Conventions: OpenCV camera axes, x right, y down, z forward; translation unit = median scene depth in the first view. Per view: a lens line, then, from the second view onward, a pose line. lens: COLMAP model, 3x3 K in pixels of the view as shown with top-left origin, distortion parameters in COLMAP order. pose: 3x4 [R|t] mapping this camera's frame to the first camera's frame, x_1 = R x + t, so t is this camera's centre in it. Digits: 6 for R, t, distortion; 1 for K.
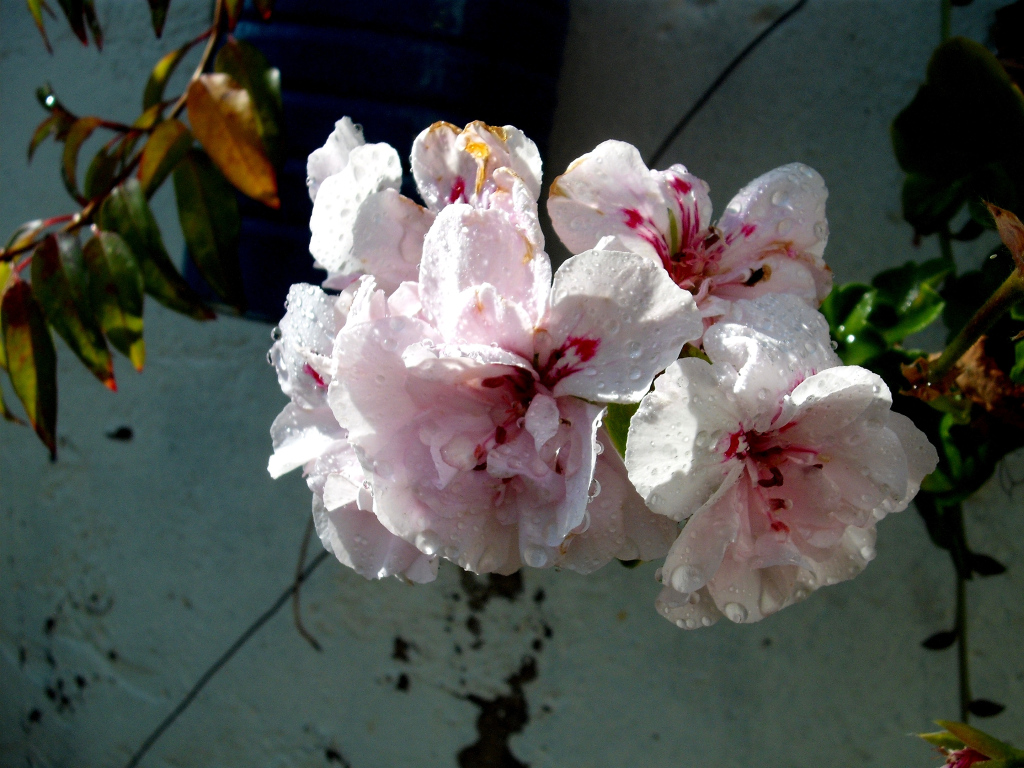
lens RADIAL K [[1113.5, 0, 512.0], [0, 1113.5, 384.0], [0, 0, 1]] dist [-0.161281, 0.068053]
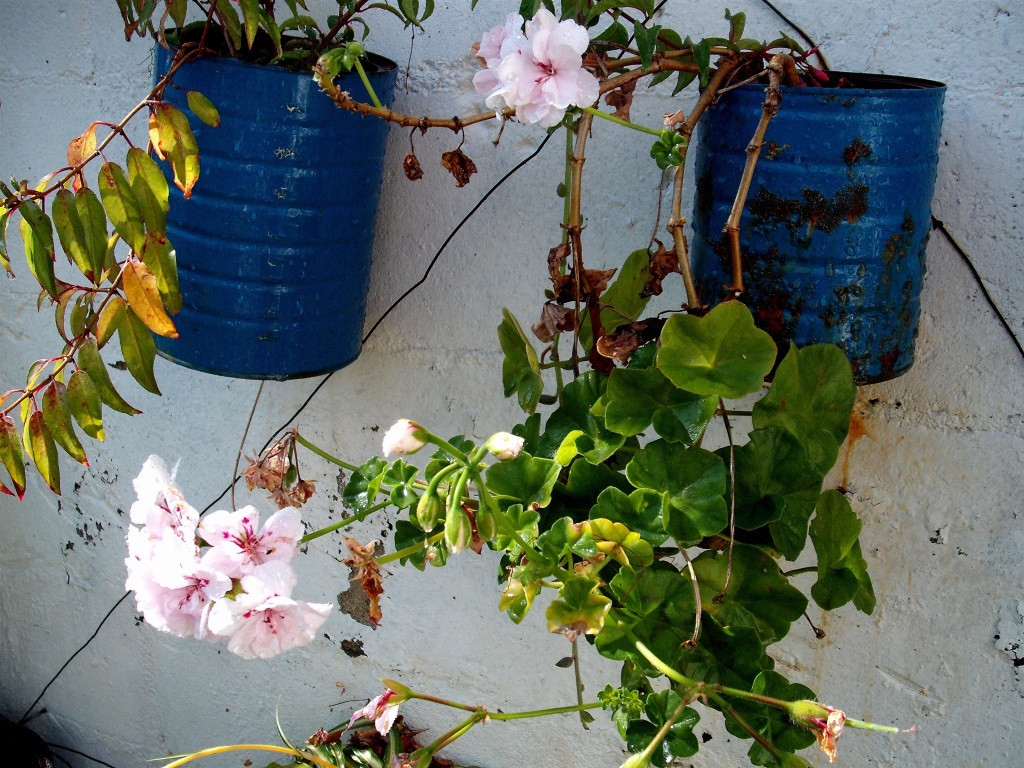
lens RADIAL K [[1105.7, 0, 512.0], [0, 1105.7, 384.0], [0, 0, 1]] dist [-0.160063, 0.001061]
pose [[0.998969, 0.035249, -0.028598, 0.428655], [-0.028345, 0.976534, 0.213489, -0.540170], [0.035452, -0.212458, 0.976527, -0.803653]]
